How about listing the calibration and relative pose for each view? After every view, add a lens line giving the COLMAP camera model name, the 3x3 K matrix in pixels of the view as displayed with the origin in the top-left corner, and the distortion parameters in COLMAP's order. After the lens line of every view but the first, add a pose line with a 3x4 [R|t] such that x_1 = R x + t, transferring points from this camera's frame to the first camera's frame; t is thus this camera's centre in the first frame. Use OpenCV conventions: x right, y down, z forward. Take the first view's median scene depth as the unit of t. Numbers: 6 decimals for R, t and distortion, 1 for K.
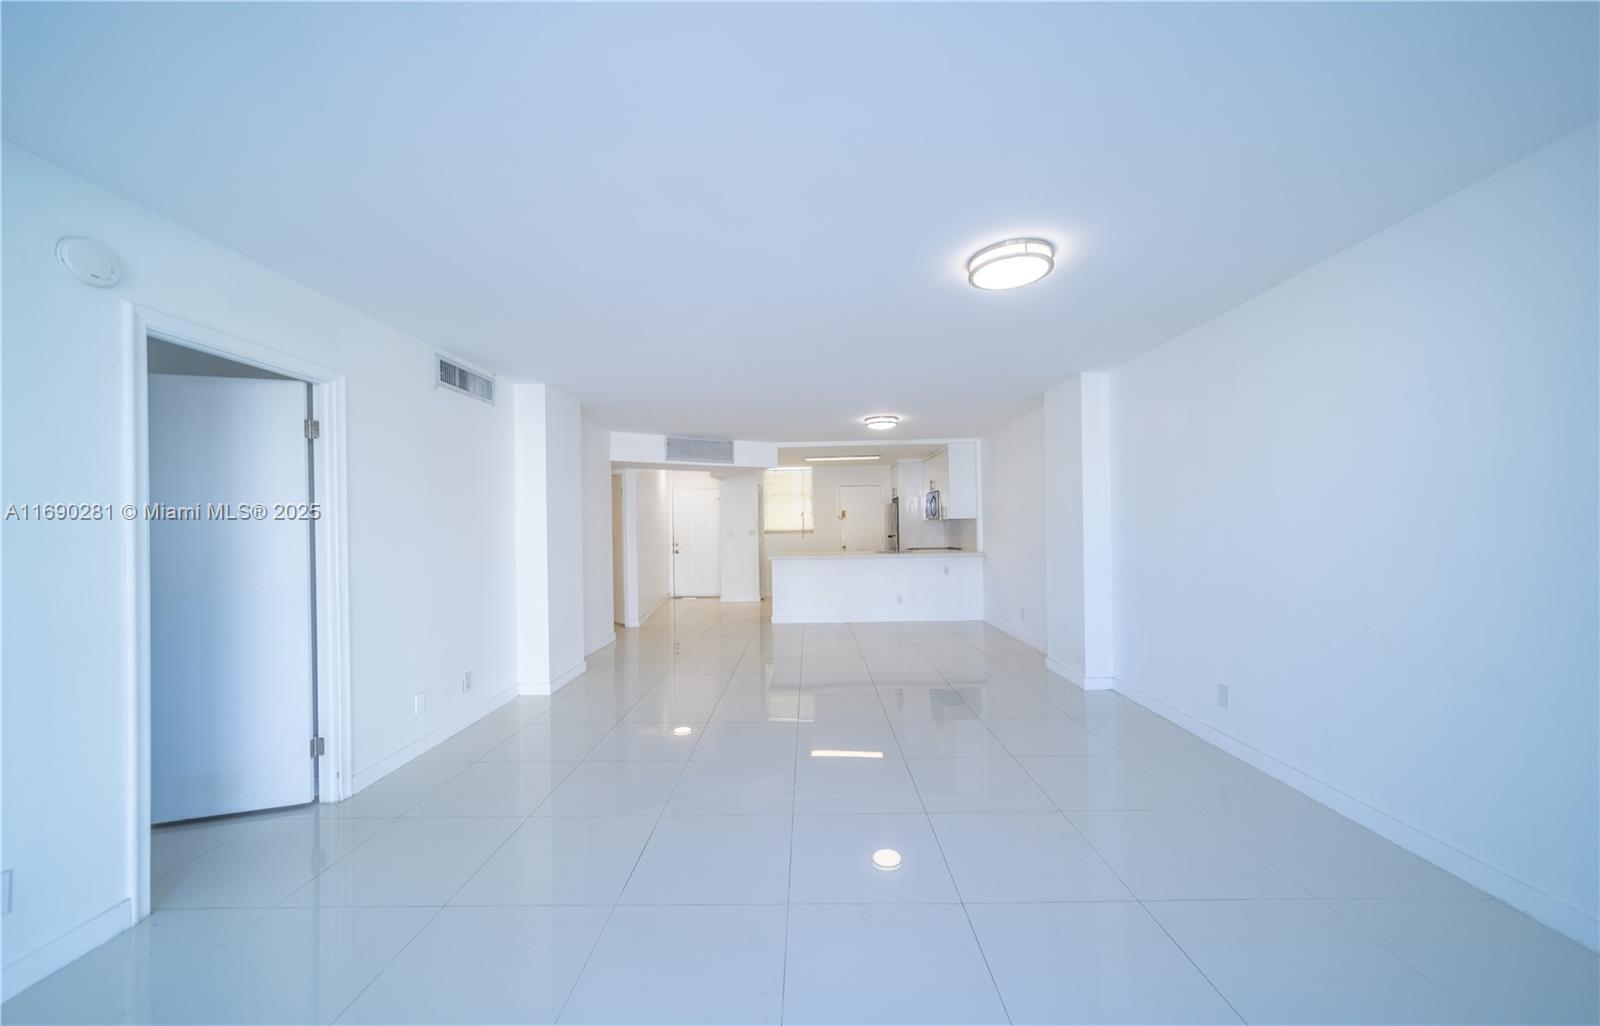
lens RADIAL K [[571.7, 0, 799.2], [0, 571.7, 515.8], [0, 0, 1]] dist [0.000112, 0.000046]
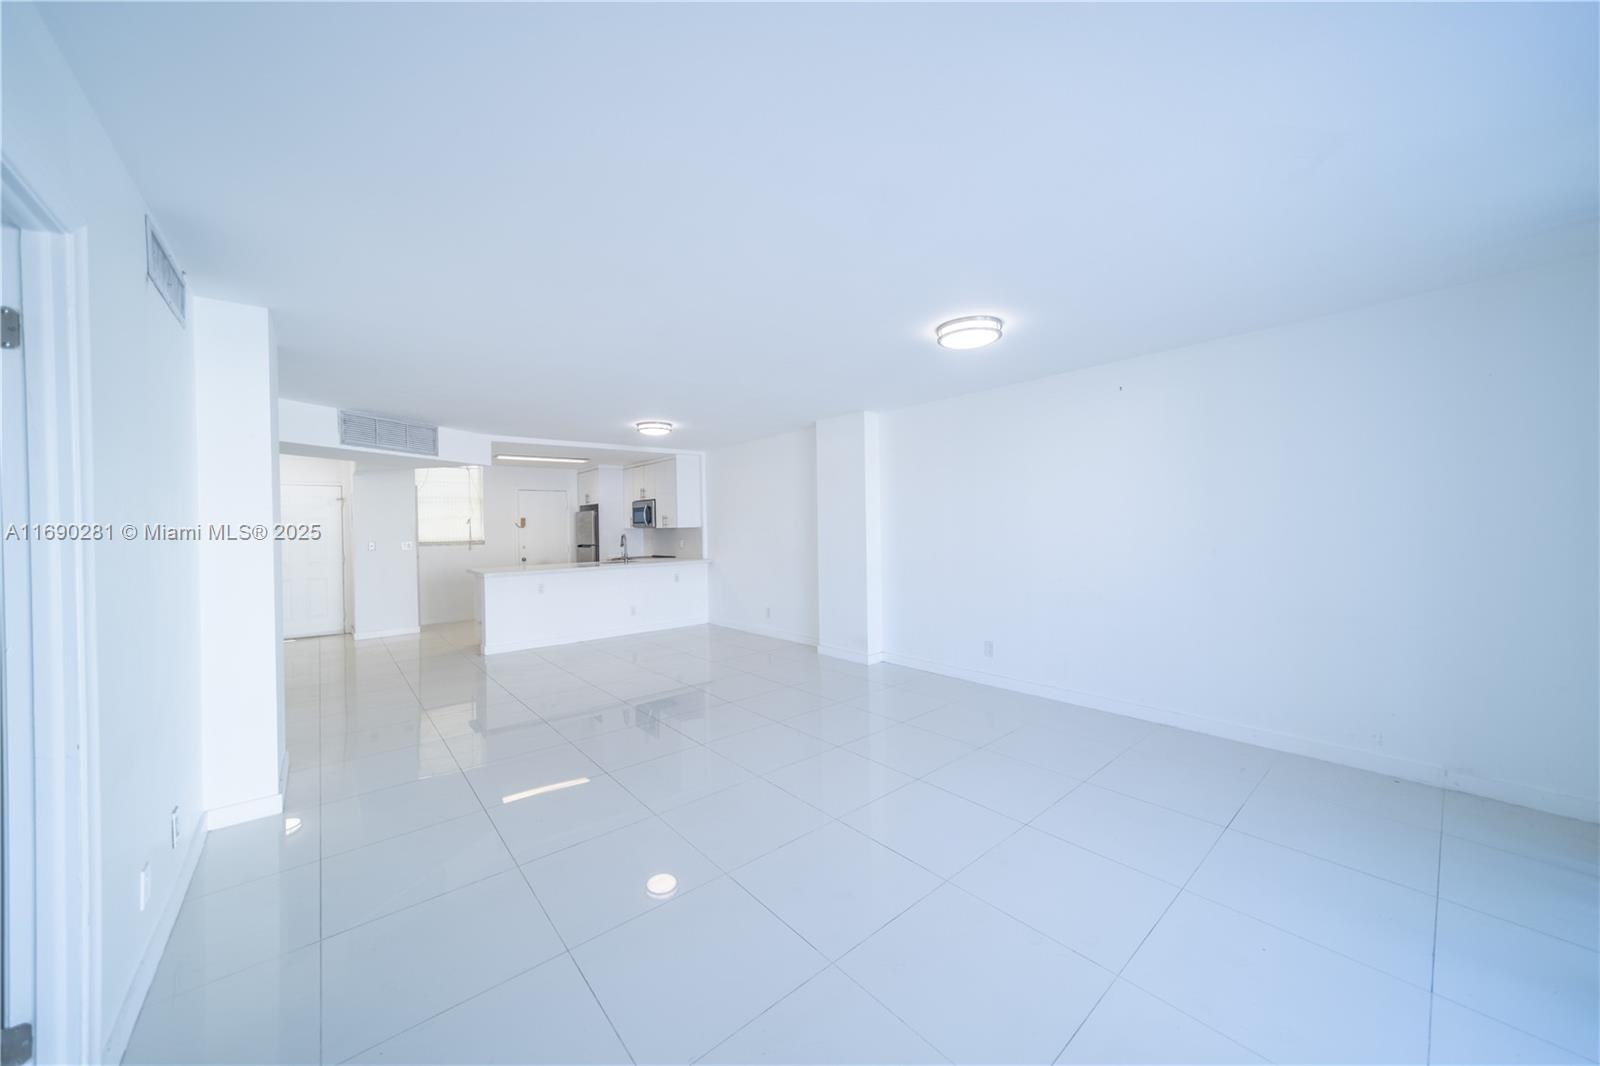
lens RADIAL K [[566.8, 0, 801.4], [0, 566.8, 532.6], [0, 0, 1]] dist [-0.003089, 0.000182]
pose [[0.747946, -0.006100, 0.663731, -0.245888], [-0.004642, 0.999885, 0.014420, -0.001568], [-0.663743, -0.013866, 0.747832, 0.097376]]
